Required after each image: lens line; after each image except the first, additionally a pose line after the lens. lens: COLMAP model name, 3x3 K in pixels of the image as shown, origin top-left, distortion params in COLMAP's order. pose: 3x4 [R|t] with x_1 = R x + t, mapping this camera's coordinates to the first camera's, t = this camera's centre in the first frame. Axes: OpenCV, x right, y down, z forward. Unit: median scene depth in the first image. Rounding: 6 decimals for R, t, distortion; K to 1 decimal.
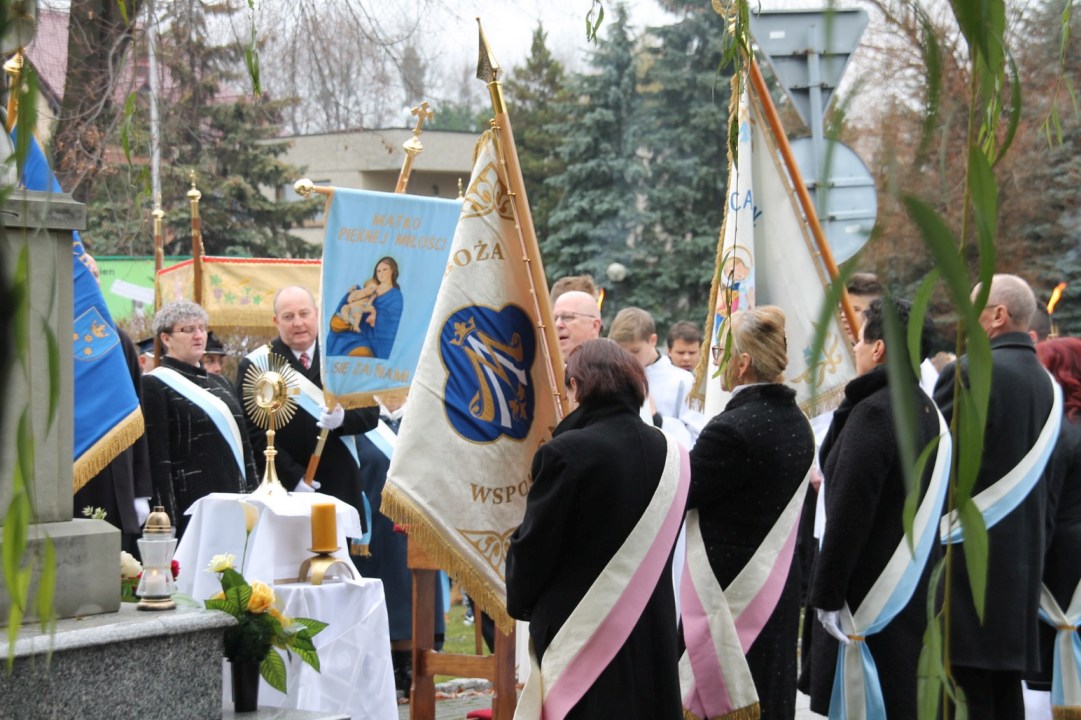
lens RADIAL K [[2480.2, 0, 543.8], [0, 2480.2, 358.2], [0, 0, 1]] dist [0.491704, 0.788993]
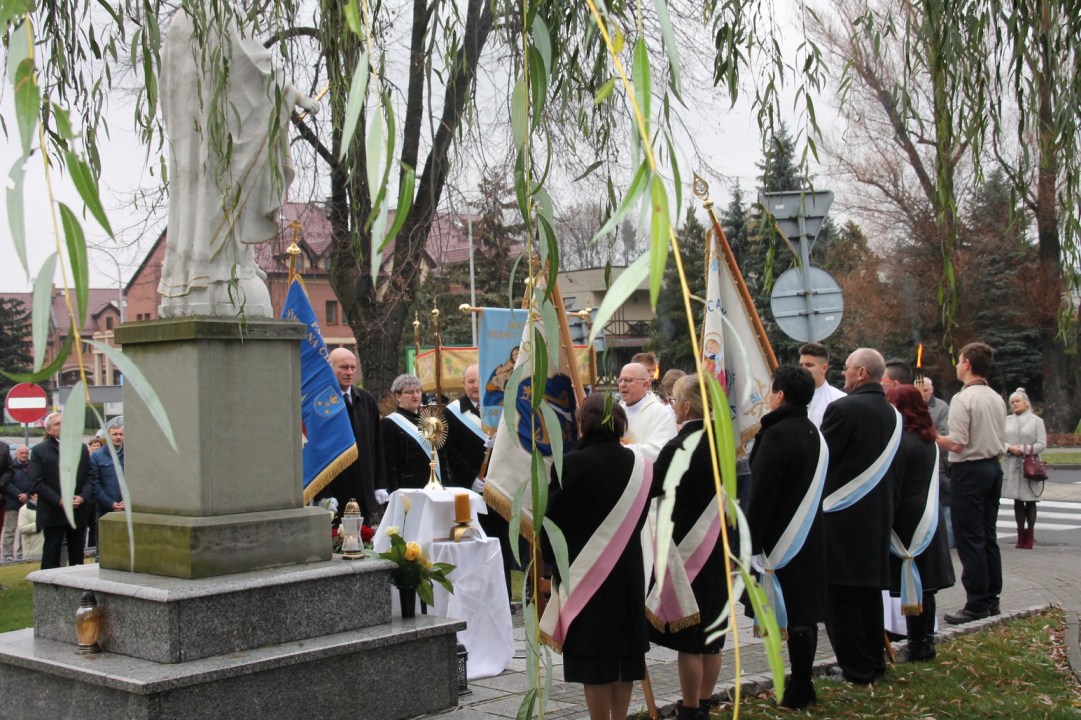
lens RADIAL K [[1419.5, 0, 543.3], [0, 1419.5, 363.1], [0, 0, 1]] dist [-0.005307, 0.415762]
pose [[0.992399, -0.029194, -0.119548, 0.016478], [0.026395, 0.999341, -0.024928, -0.001026], [0.120197, 0.021583, 0.992515, 0.009113]]
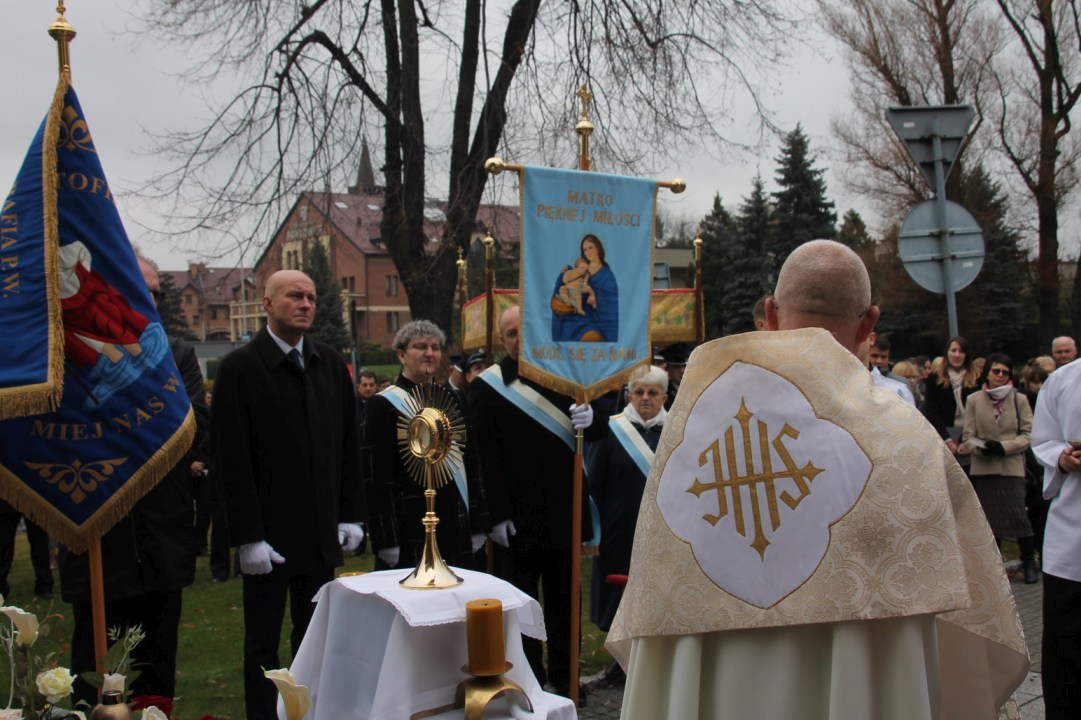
lens RADIAL K [[1093.0, 0, 543.3], [0, 1093.0, 362.5], [0, 0, 1]] dist [-0.110448, 0.202549]
pose [[0.987121, -0.016718, -0.159101, -0.004684], [0.017576, 0.999838, 0.003985, -0.001635], [0.159008, -0.006730, 0.987254, 0.138071]]
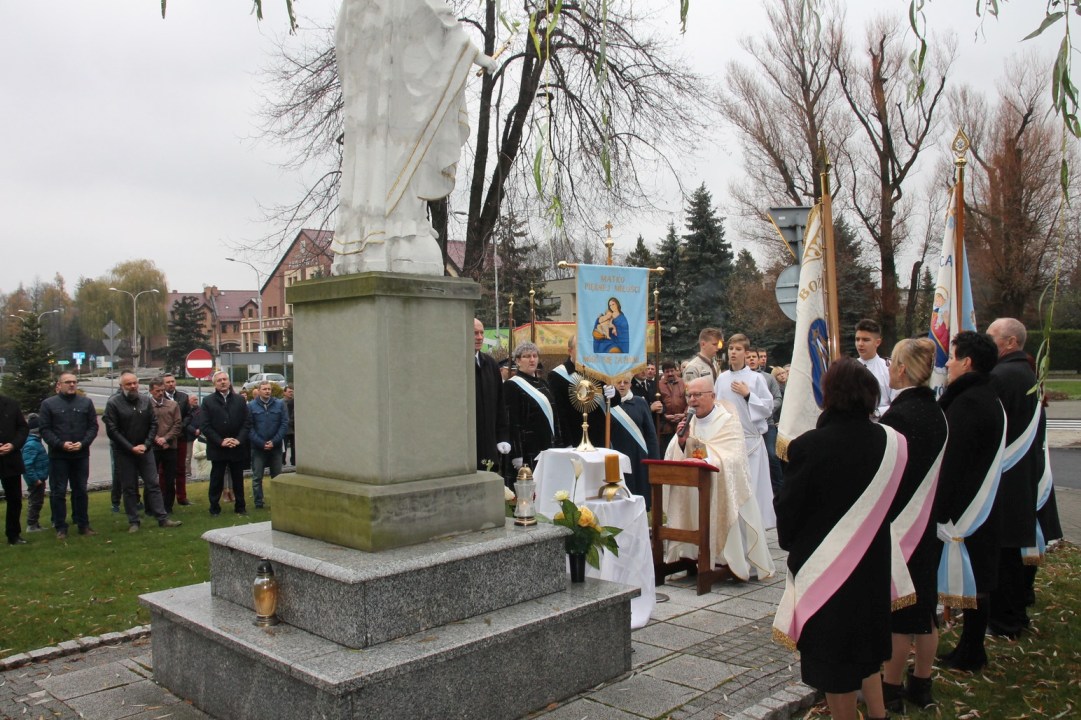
lens RADIAL K [[915.1, 0, 542.7], [0, 915.1, 359.9], [0, 0, 1]] dist [-0.172504, 0.166540]
pose [[0.994775, -0.016655, -0.100729, -0.013793], [0.016201, 0.999855, -0.005317, -0.001229], [0.100803, 0.003657, 0.994900, 0.068820]]
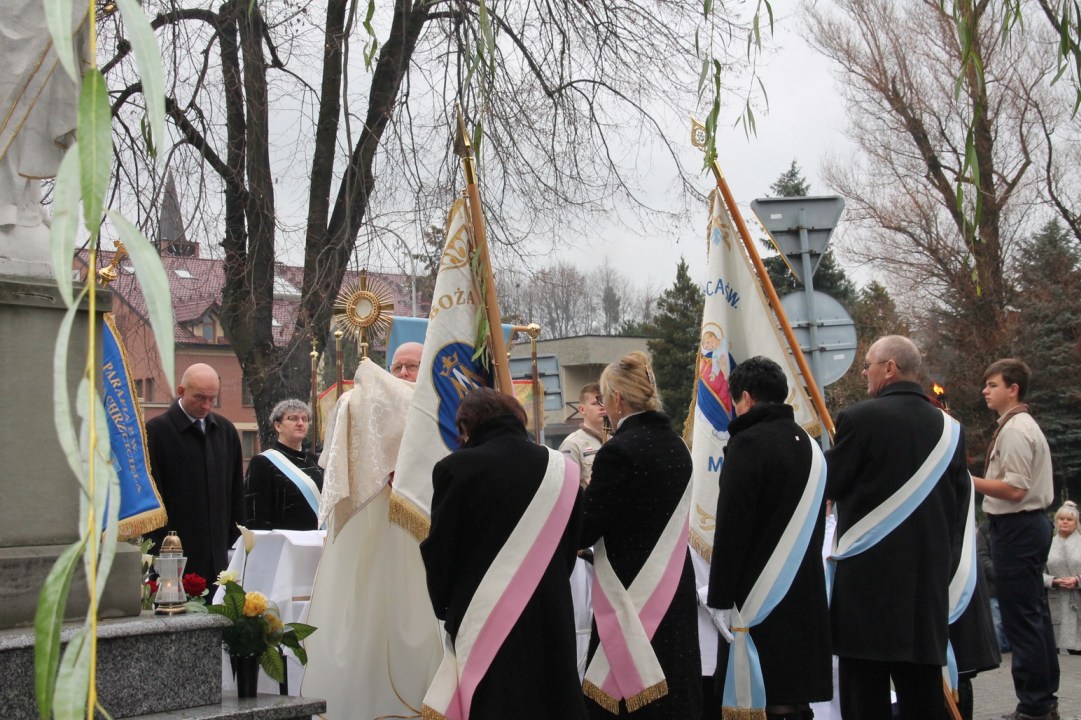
lens RADIAL K [[1695.4, 0, 547.9], [0, 1695.4, 359.9], [0, 0, 1]] dist [0.152421, 0.309913]
pose [[0.994929, -0.028551, -0.096438, 0.020463], [0.020365, 0.996188, -0.084822, 0.008743], [0.098492, 0.082428, 0.991718, 0.029040]]
